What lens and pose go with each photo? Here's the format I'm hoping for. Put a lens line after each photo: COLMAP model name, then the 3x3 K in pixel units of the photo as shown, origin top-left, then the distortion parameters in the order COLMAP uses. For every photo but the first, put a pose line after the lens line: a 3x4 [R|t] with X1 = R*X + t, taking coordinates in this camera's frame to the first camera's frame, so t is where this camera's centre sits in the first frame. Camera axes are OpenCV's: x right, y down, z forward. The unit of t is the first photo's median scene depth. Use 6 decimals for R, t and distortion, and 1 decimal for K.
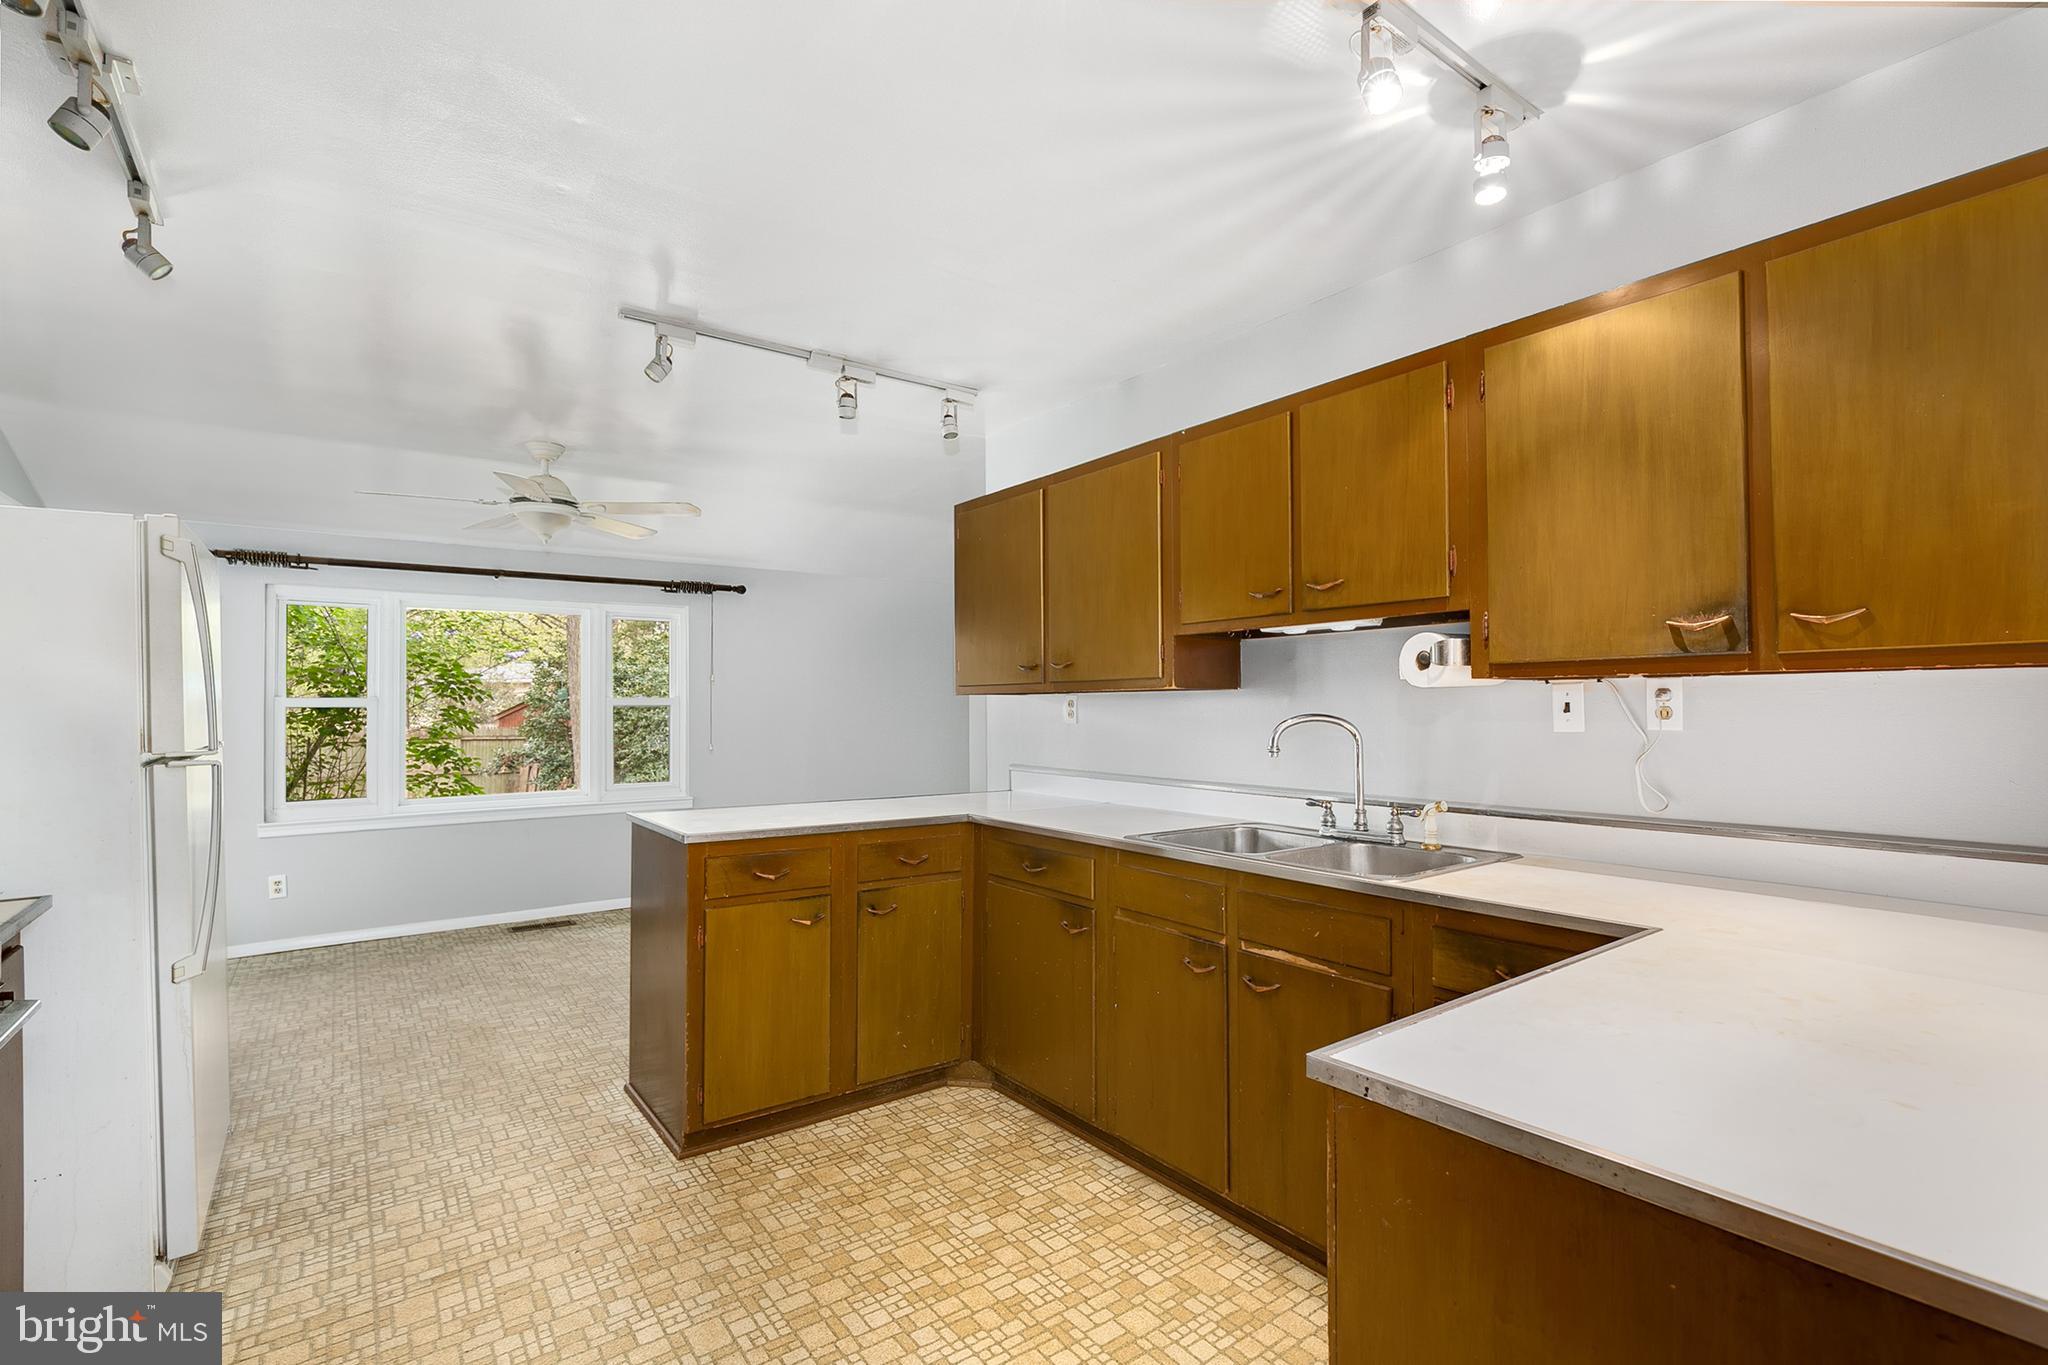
lens RADIAL K [[943.2, 0, 1079.5], [0, 943.2, 703.1], [0, 0, 1]] dist [-0.000130, 0.000017]
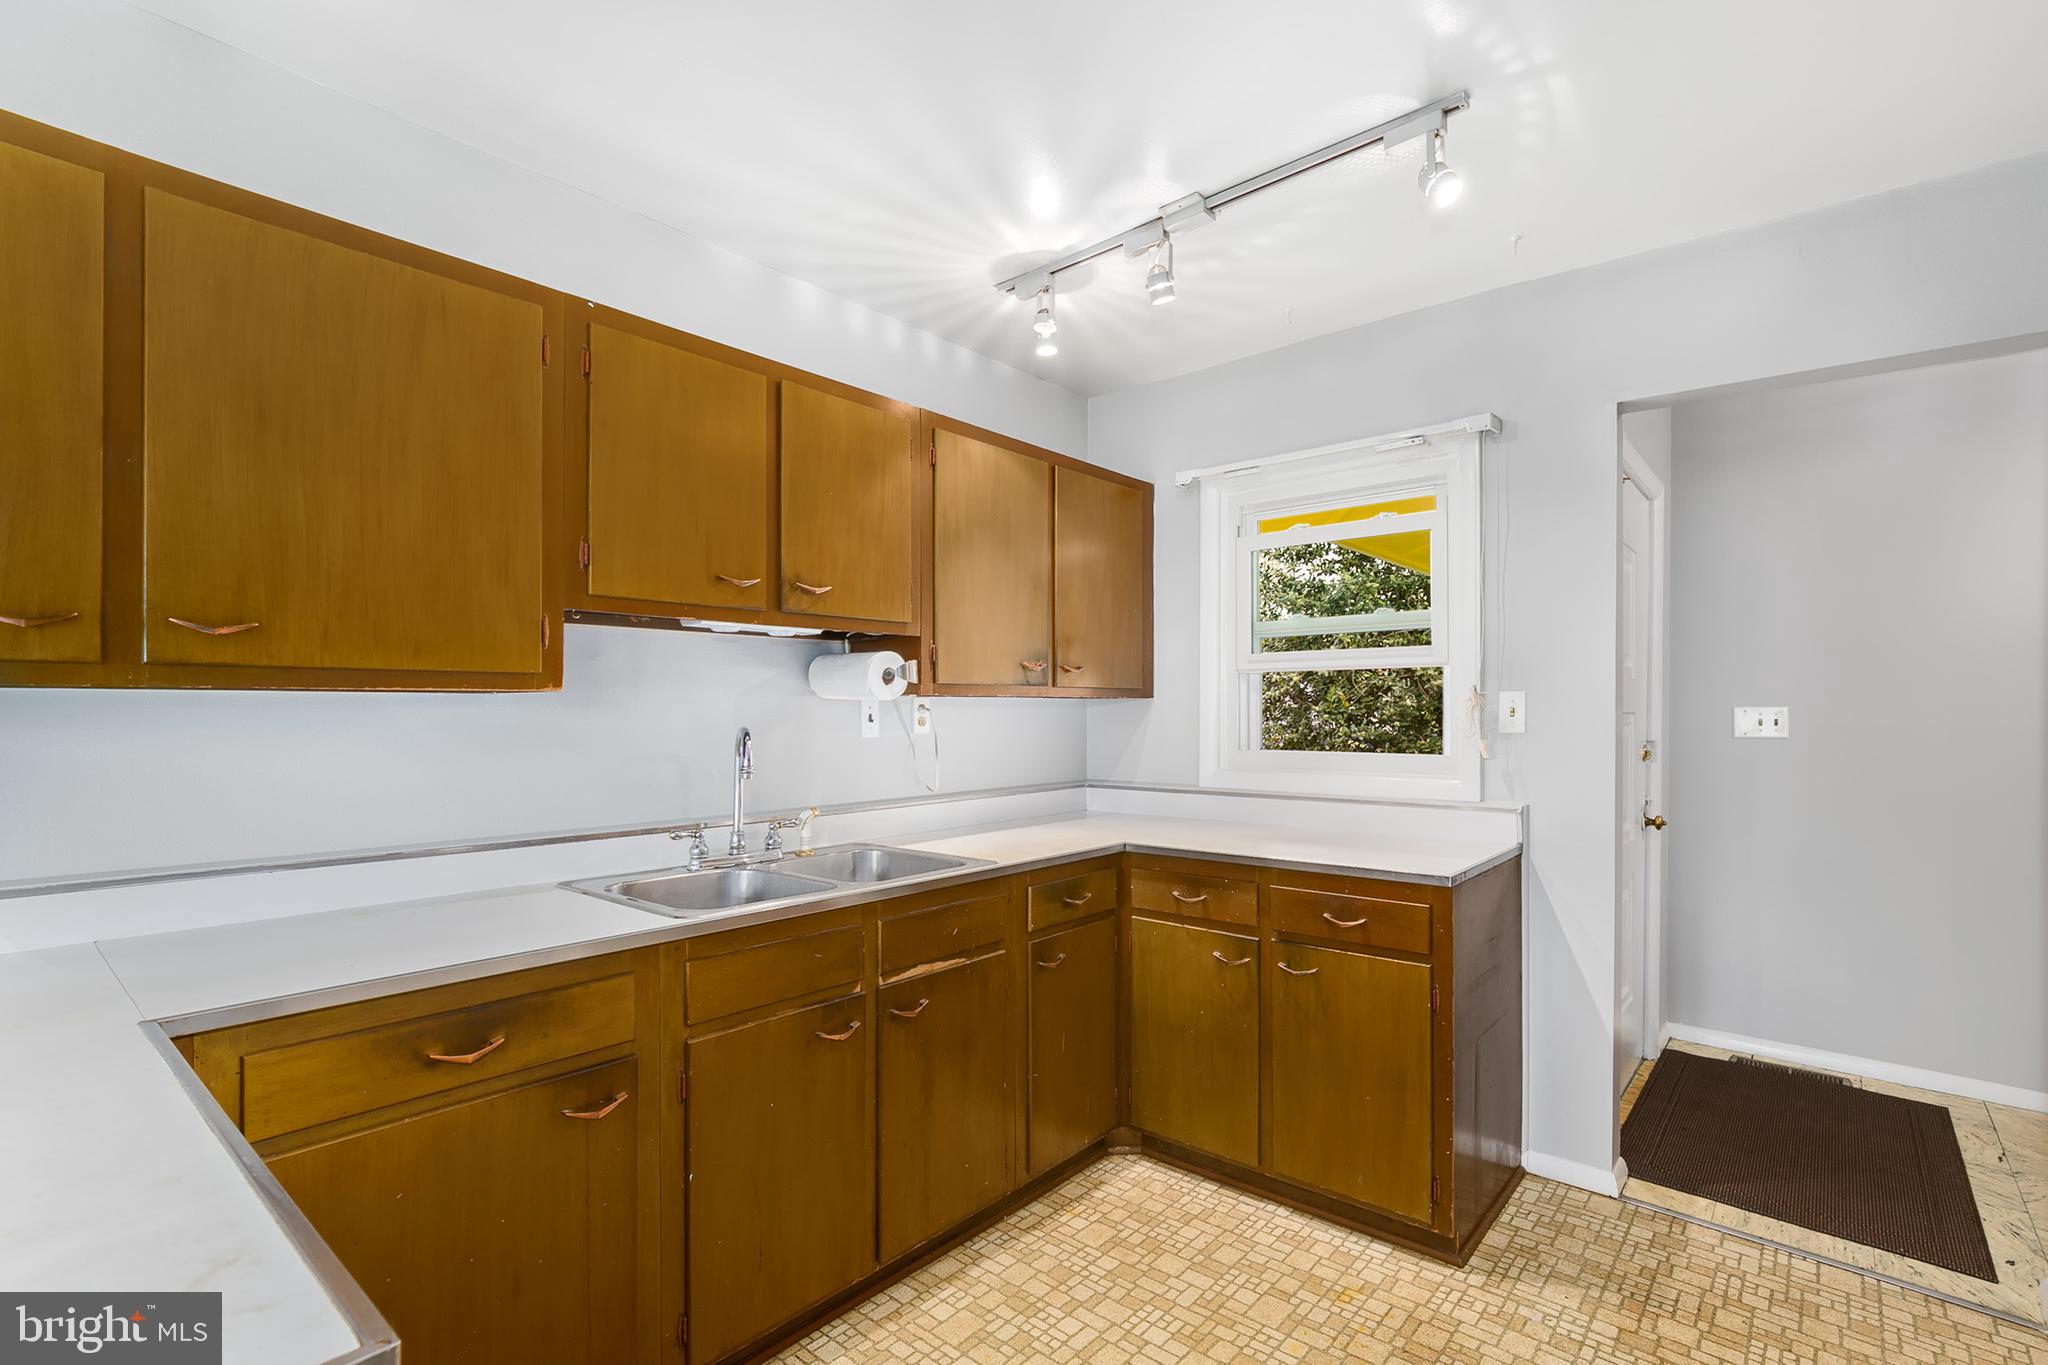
lens RADIAL K [[943.2, 0, 1079.5], [0, 943.2, 703.1], [0, 0, 1]] dist [-0.000130, 0.000017]
pose [[-0.221099, 0.009762, 0.975203, -0.782687], [-0.001094, 0.999947, -0.010258, -0.002761], [-0.975251, -0.003335, -0.221076, 1.043370]]
